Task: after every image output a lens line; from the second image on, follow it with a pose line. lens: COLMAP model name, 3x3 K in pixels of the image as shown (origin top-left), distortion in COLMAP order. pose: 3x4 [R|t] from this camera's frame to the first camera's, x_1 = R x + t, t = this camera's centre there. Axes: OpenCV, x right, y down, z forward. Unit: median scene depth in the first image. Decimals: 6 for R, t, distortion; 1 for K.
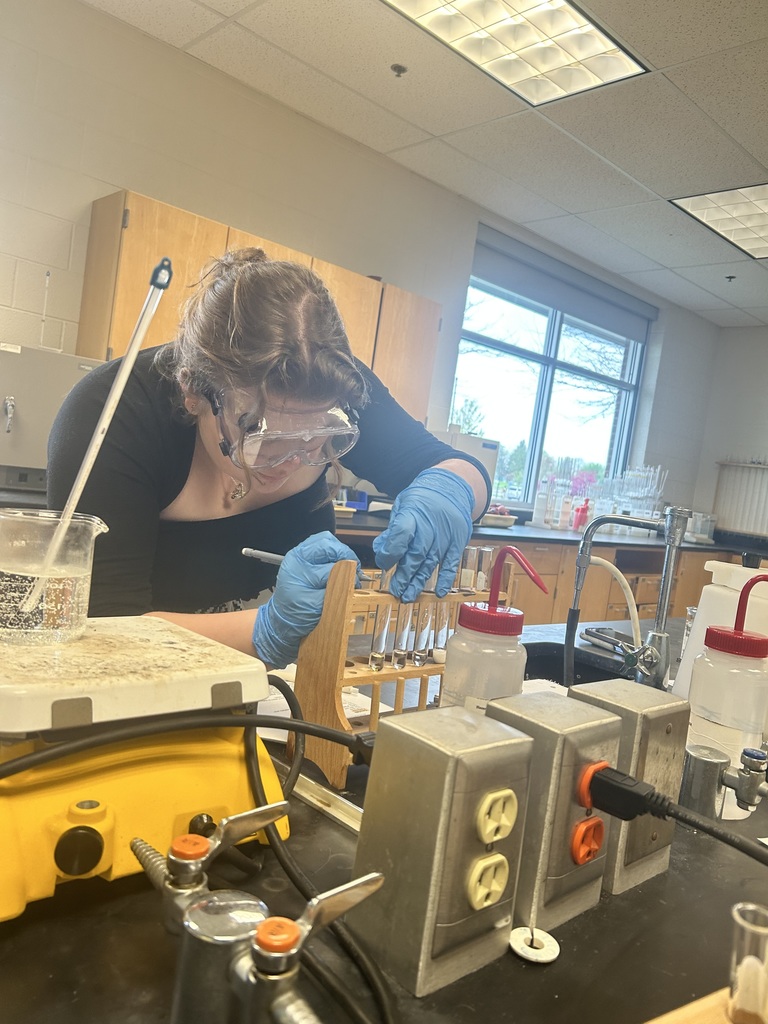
lens RADIAL K [[776.6, 0, 384.0], [0, 776.6, 512.0], [0, 0, 1]] dist [0.001130, -0.000134]
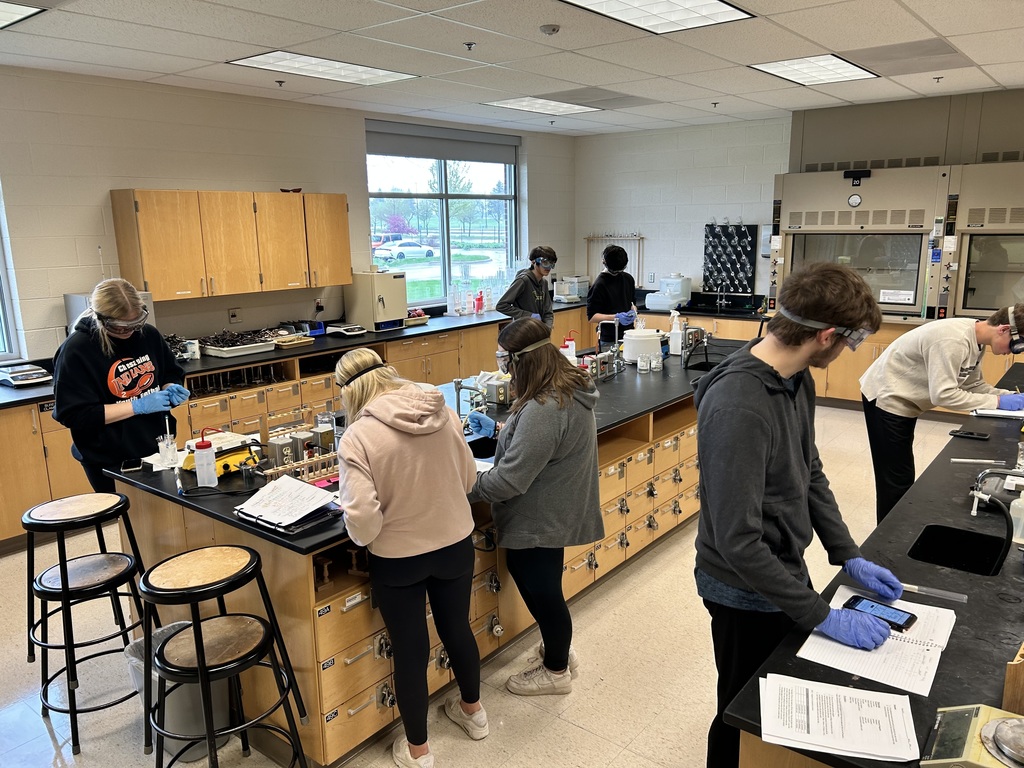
lens RADIAL K [[777.0, 0, 512.0], [0, 777.0, 384.0], [0, 0, 1]] dist [-0.000372, -0.000380]
pose [[0.975616, -0.184317, 0.119170, 0.146065], [0.163418, 0.972455, 0.166212, -0.106021], [-0.146523, -0.142684, 0.978863, -0.628630]]
